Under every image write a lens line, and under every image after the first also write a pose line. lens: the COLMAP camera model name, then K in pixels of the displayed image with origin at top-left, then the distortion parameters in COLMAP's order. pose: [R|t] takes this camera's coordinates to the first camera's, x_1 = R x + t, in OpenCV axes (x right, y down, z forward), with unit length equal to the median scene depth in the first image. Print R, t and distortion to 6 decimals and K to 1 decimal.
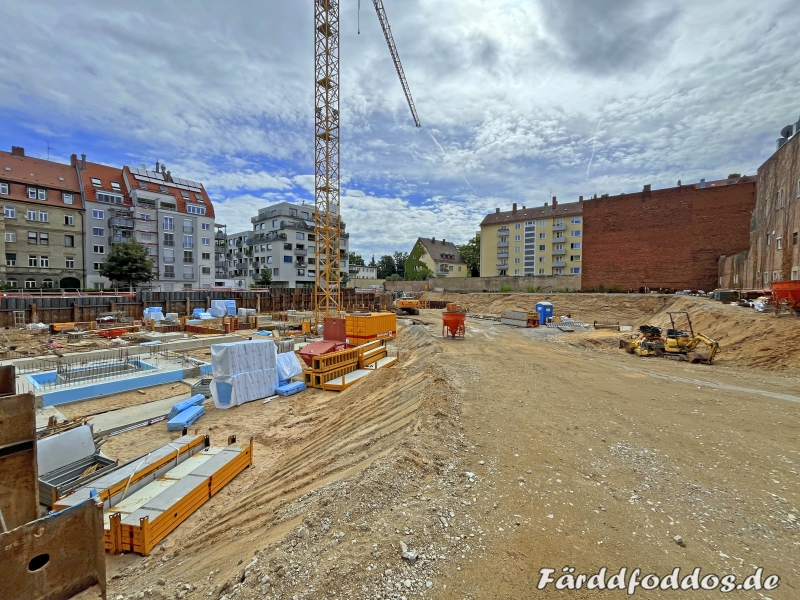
lens RADIAL K [[321.1, 0, 400.0], [0, 321.1, 300.0], [0, 0, 1]] dist [-0.000409, -0.000069]
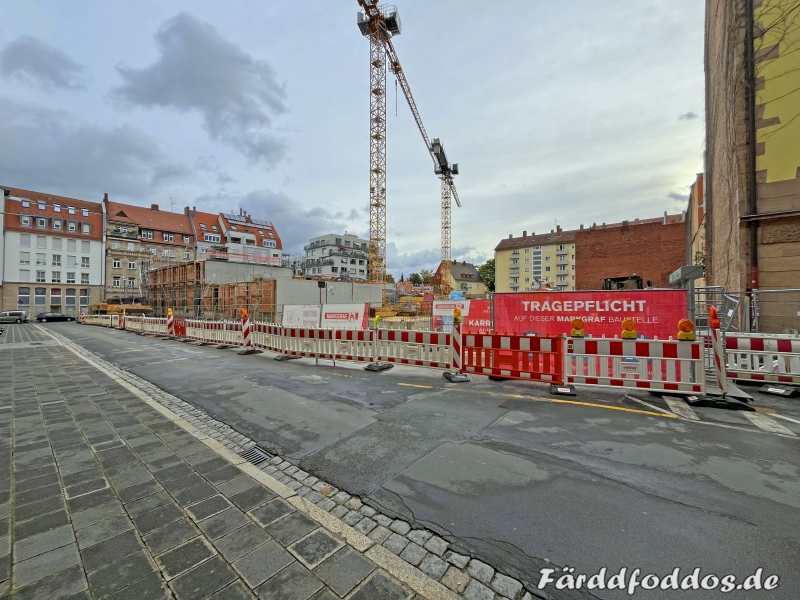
lens RADIAL K [[331.0, 0, 400.0], [0, 331.0, 300.0], [0, 0, 1]] dist [-0.003021, -0.000912]
pose [[0.996706, -0.002406, -0.081062, 0.002441], [-0.001294, 0.998960, -0.045569, 0.006429], [0.081088, 0.045524, 0.995667, -0.237124]]
